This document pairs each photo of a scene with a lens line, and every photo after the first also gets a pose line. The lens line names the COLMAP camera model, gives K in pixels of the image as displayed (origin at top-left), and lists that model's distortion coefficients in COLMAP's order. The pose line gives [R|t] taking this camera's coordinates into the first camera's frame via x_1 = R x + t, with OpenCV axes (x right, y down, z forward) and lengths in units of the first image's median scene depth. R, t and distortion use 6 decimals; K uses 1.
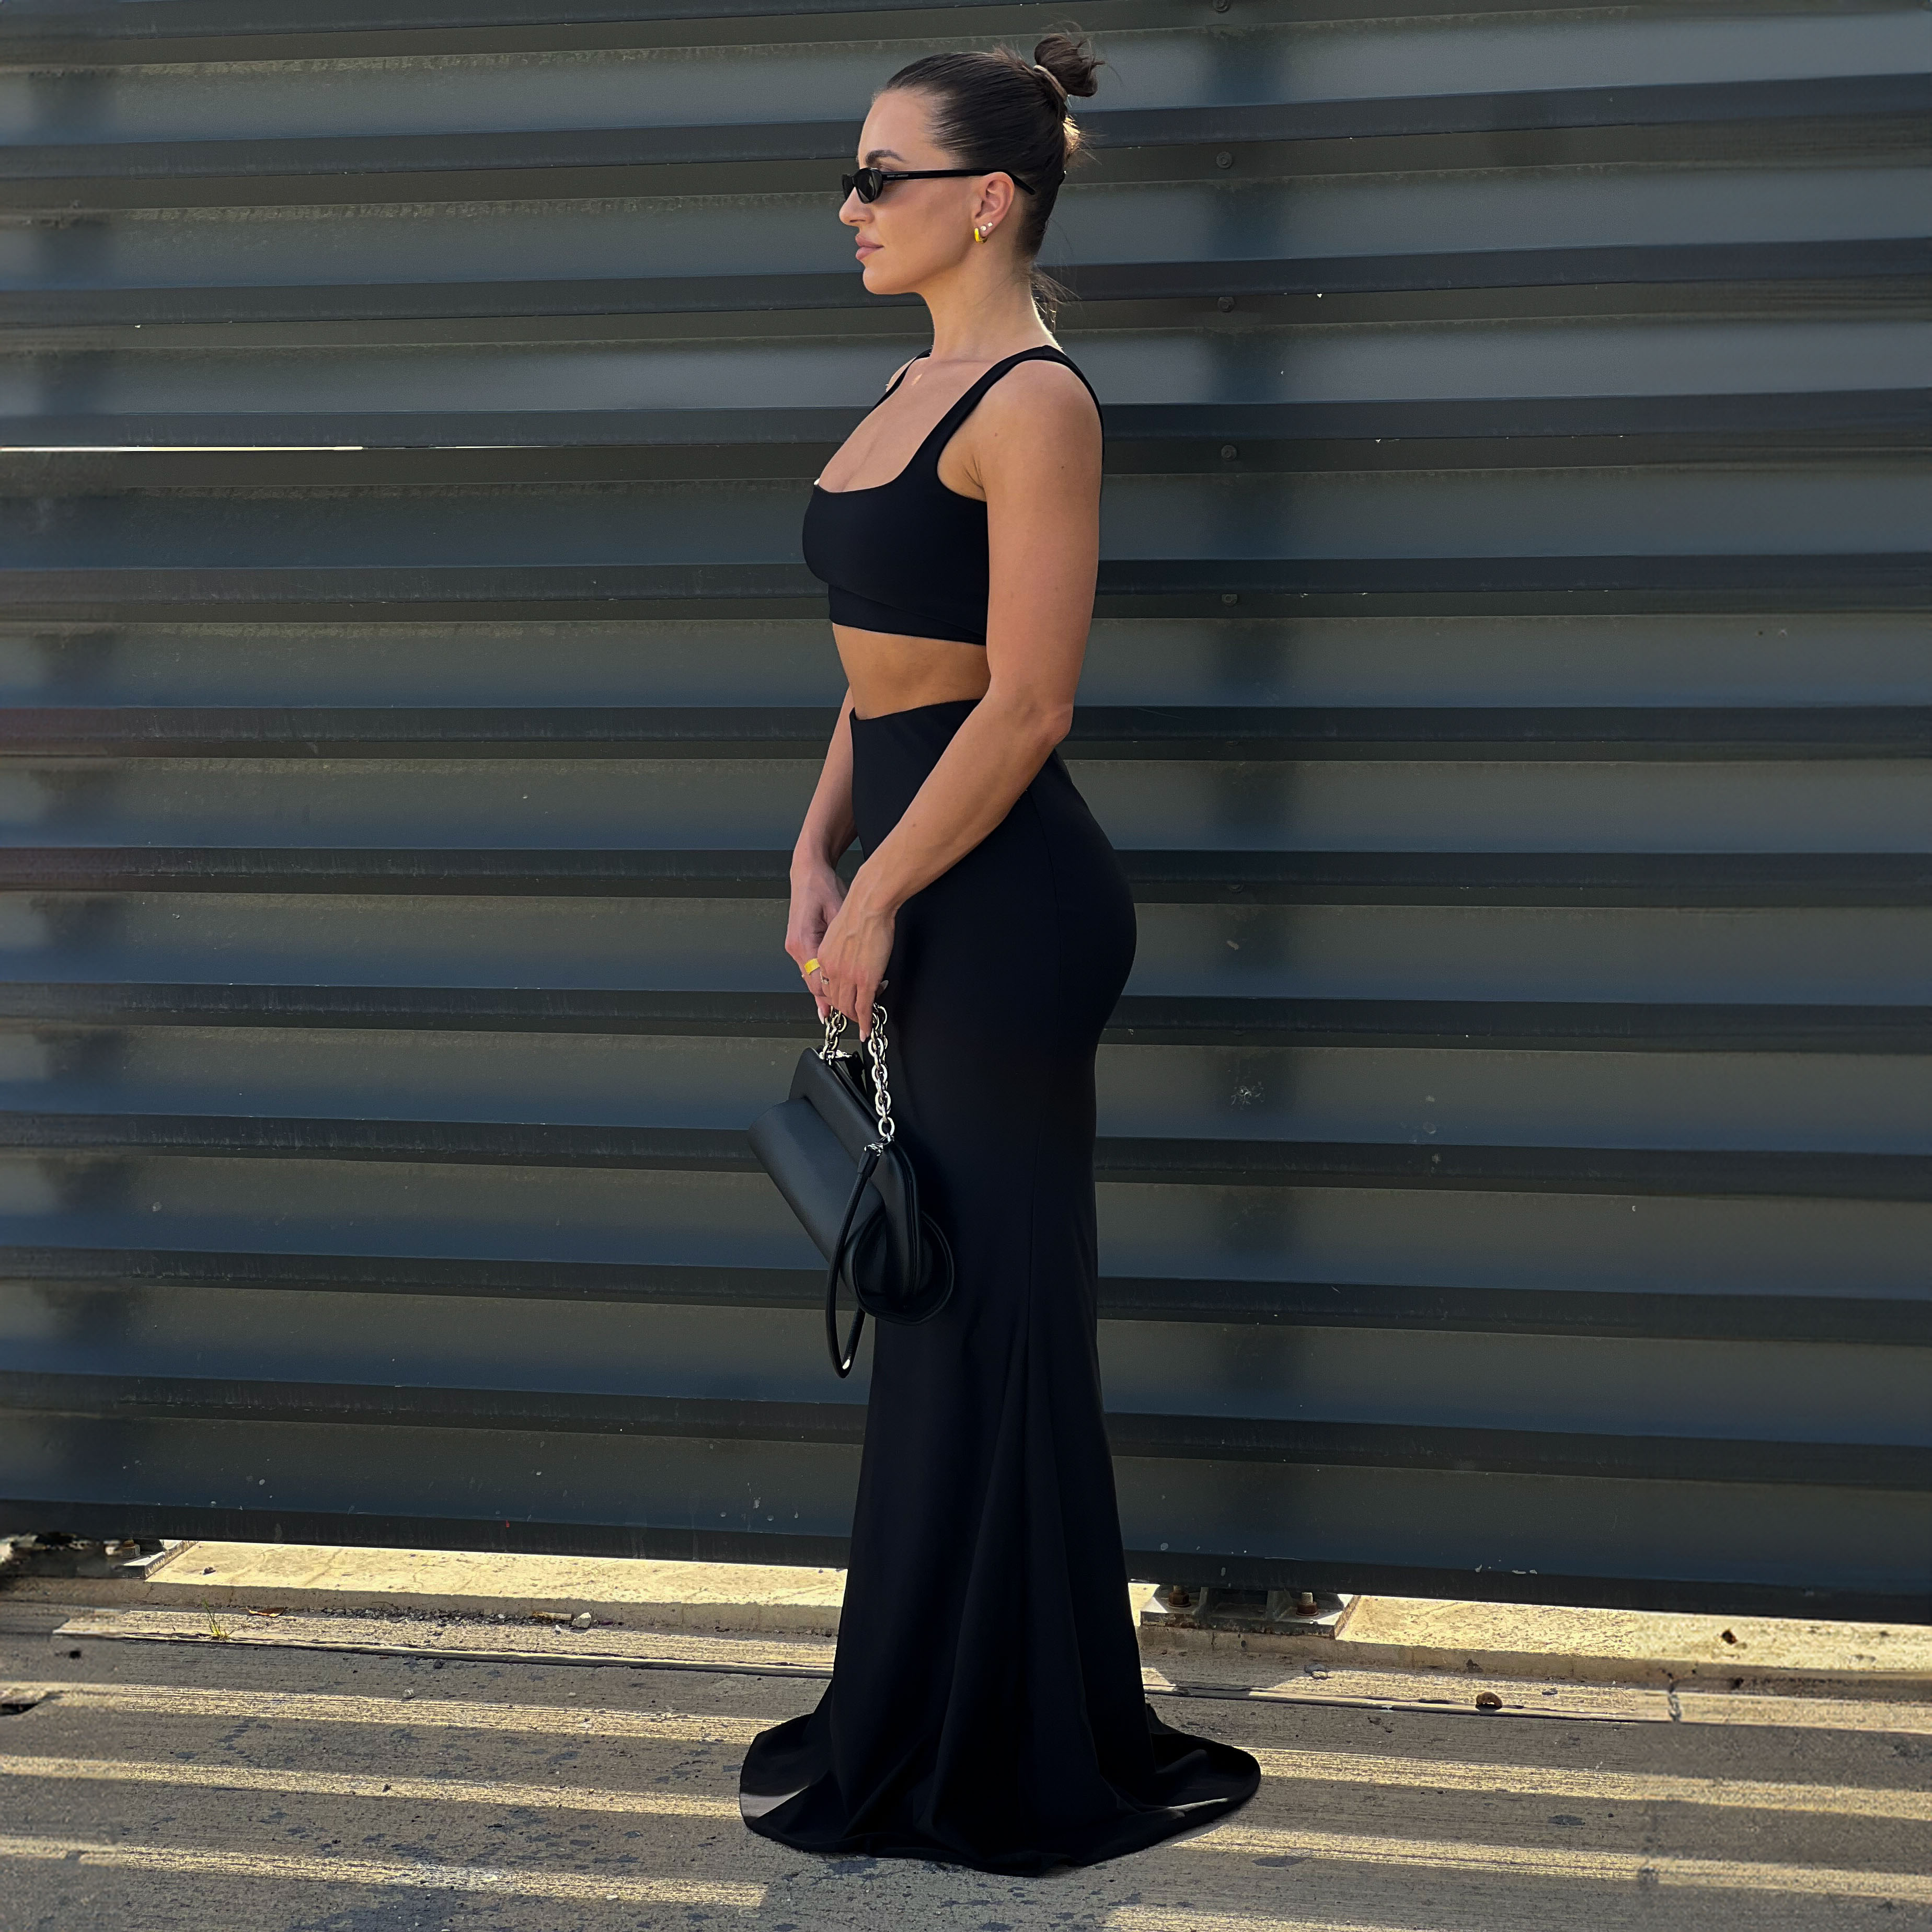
lens RADIAL K [[4719.1, 0, 887.0], [0, 4719.1, 974.2], [0, 0, 1]] dist [0.008601, 1.940627]
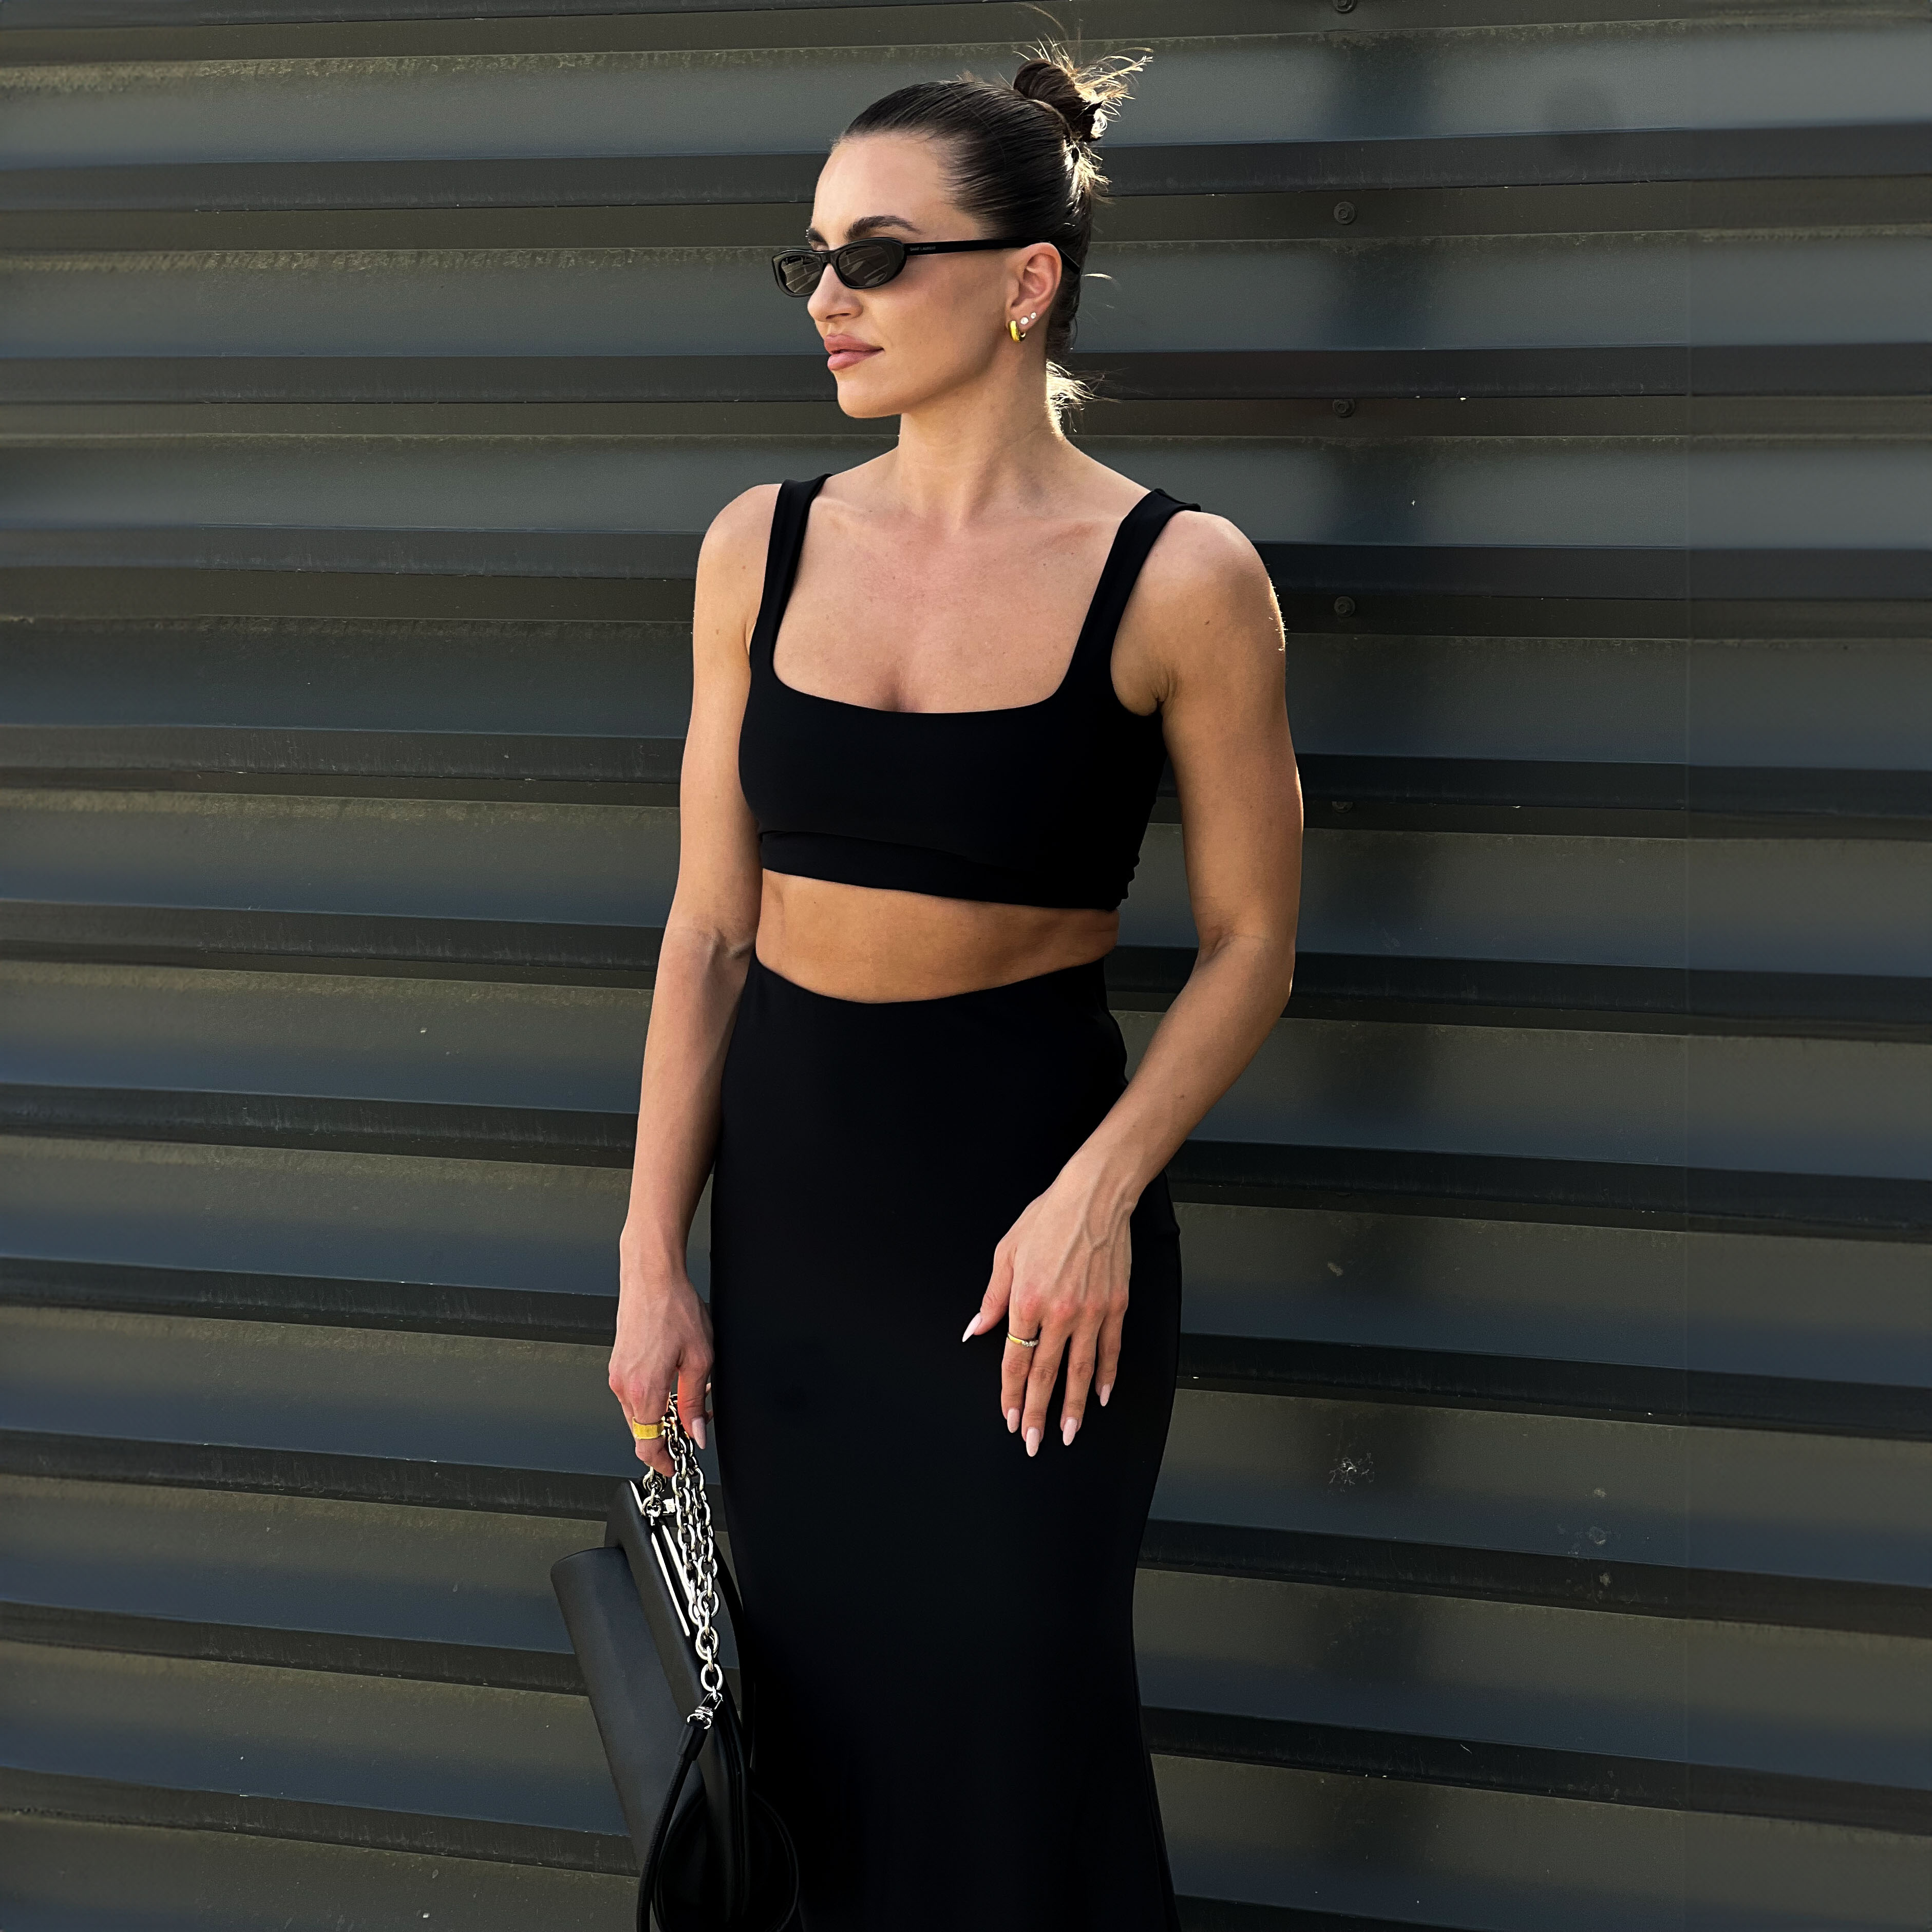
lens RADIAL K [[4514.1, 0, 967.5], [0, 4514.1, 916.0], [0, 0, 1]] dist [0.055349, 0.858287]
pose [[0.998291, 0.023139, -0.053665, 0.050640], [-0.023640, 0.999683, -0.008707, -0.052522], [0.053446, 0.009960, 0.998521, 0.280607]]
